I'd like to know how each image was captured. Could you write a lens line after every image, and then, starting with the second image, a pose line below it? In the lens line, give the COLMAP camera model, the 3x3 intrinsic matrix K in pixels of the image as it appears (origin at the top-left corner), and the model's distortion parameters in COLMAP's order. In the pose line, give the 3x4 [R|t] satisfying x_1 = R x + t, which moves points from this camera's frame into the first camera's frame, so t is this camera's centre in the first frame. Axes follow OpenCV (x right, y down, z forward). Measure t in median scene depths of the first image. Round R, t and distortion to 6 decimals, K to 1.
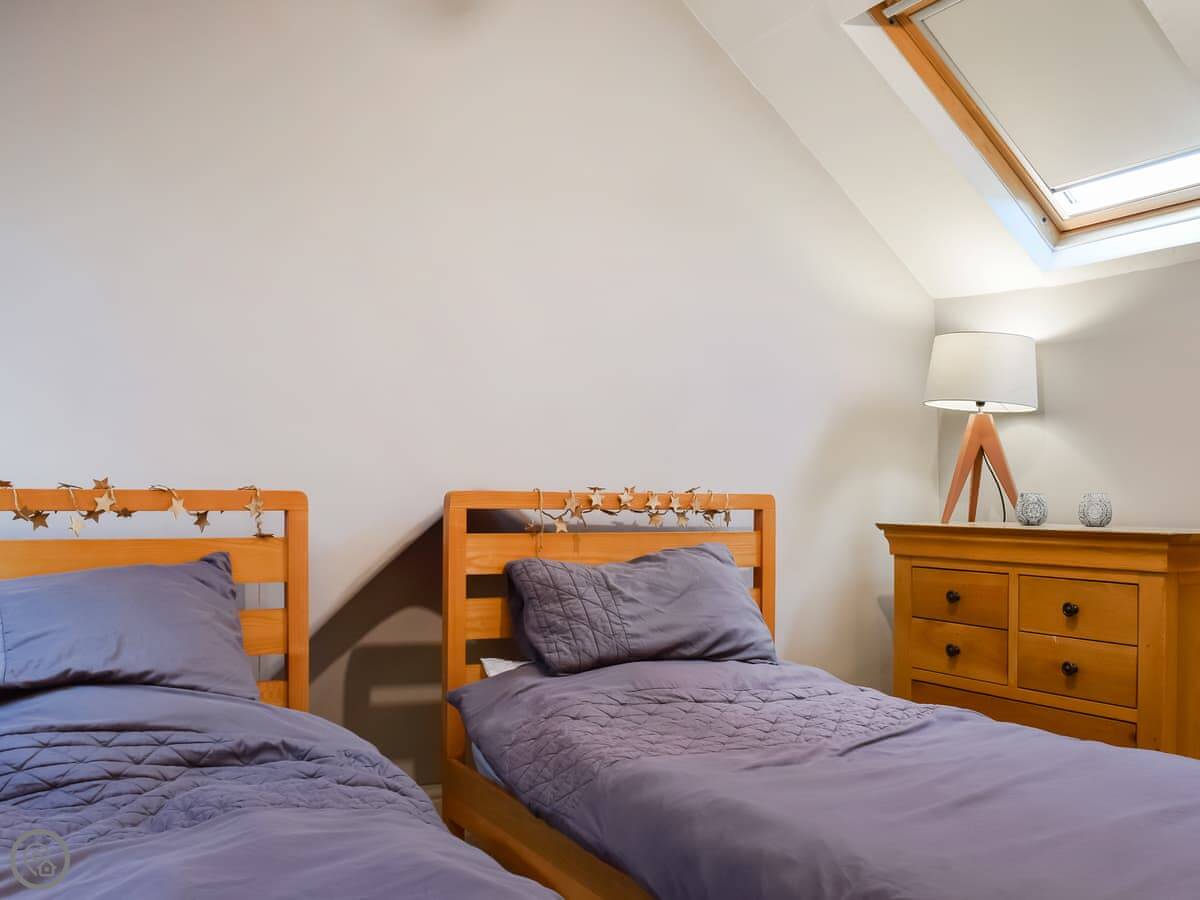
lens RADIAL K [[1151.4, 0, 600.0], [0, 1151.4, 450.0], [0, 0, 1]] dist [-0.124105, 0.037259]
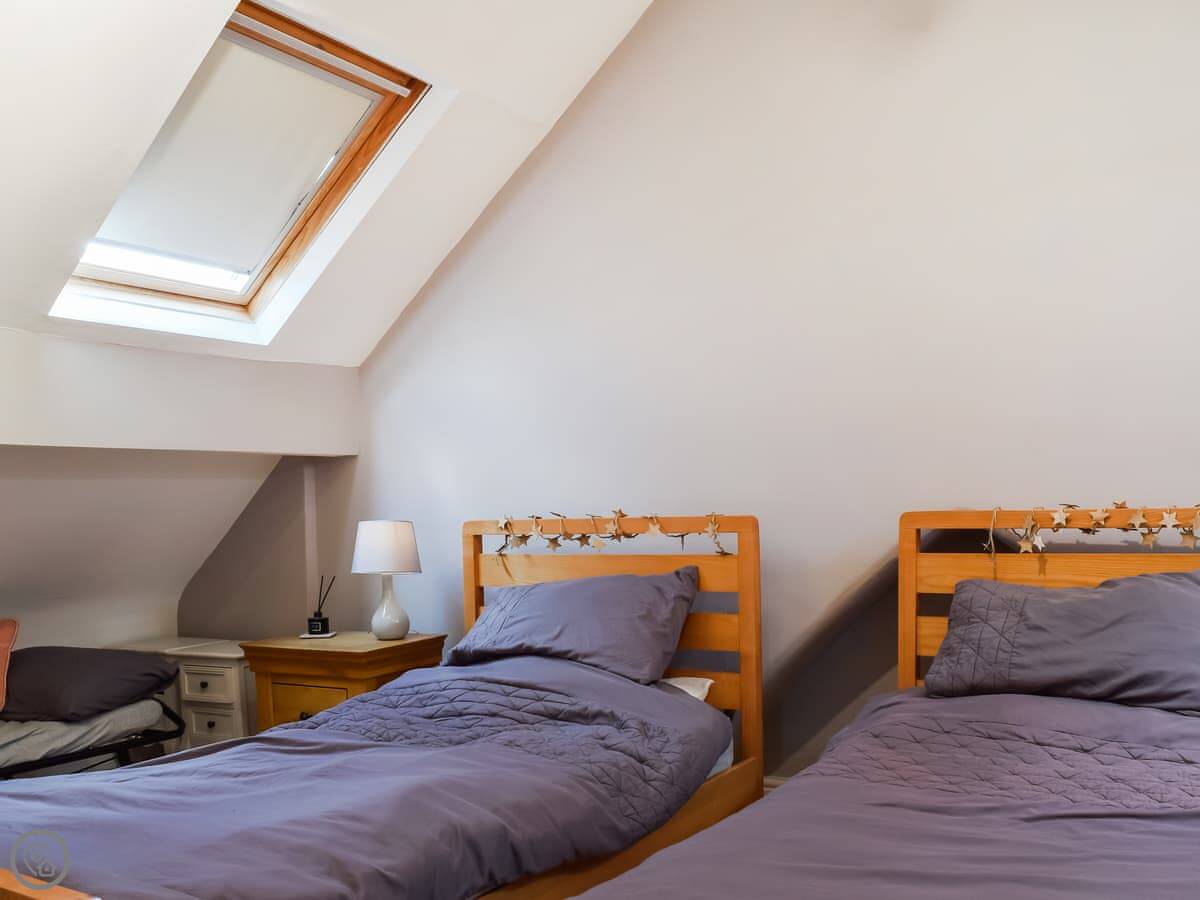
lens RADIAL K [[1151.4, 0, 600.0], [0, 1151.4, 450.0], [0, 0, 1]] dist [-0.124105, 0.037259]
pose [[0.500047, -0.055126, -0.864242, 0.719706], [0.055247, 0.997970, -0.031690, -0.003930], [0.864234, -0.031900, 0.502078, 0.269162]]
